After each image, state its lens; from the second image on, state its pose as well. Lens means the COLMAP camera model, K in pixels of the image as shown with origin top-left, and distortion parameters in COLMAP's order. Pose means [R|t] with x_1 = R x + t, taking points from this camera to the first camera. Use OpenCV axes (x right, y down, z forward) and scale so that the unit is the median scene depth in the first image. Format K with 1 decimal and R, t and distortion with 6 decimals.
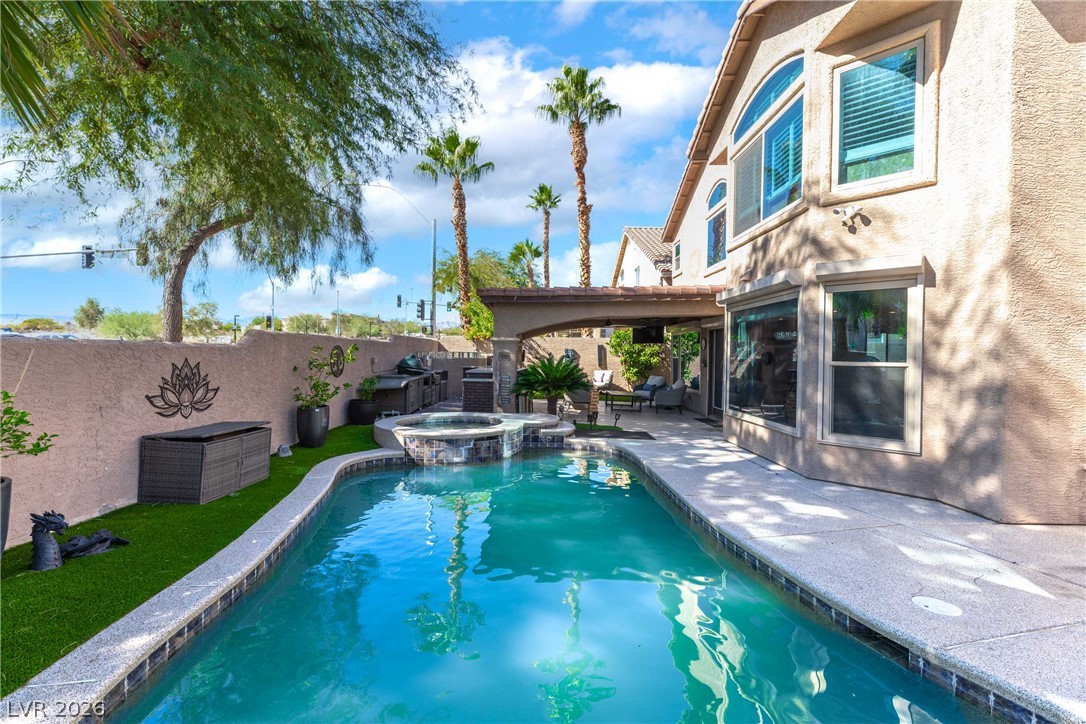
lens RADIAL K [[513.6, 0, 543.0], [0, 513.6, 362.0], [0, 0, 1]] dist [-0.000081, -0.000006]
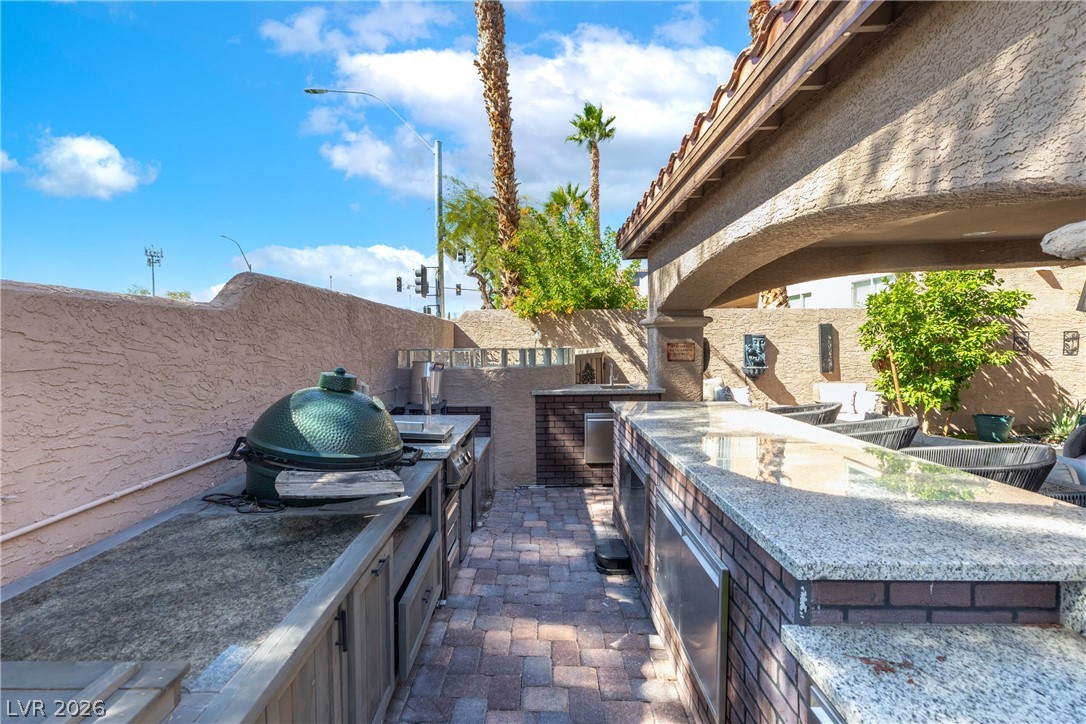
lens RADIAL K [[489.2, 0, 543.0], [0, 489.2, 362.0], [0, 0, 1]] dist [0.000103, -0.000003]
pose [[0.999773, -0.020480, -0.005930, -0.083163], [0.020614, 0.999508, 0.023649, -0.010242], [0.005443, -0.023766, 0.999703, 0.384046]]
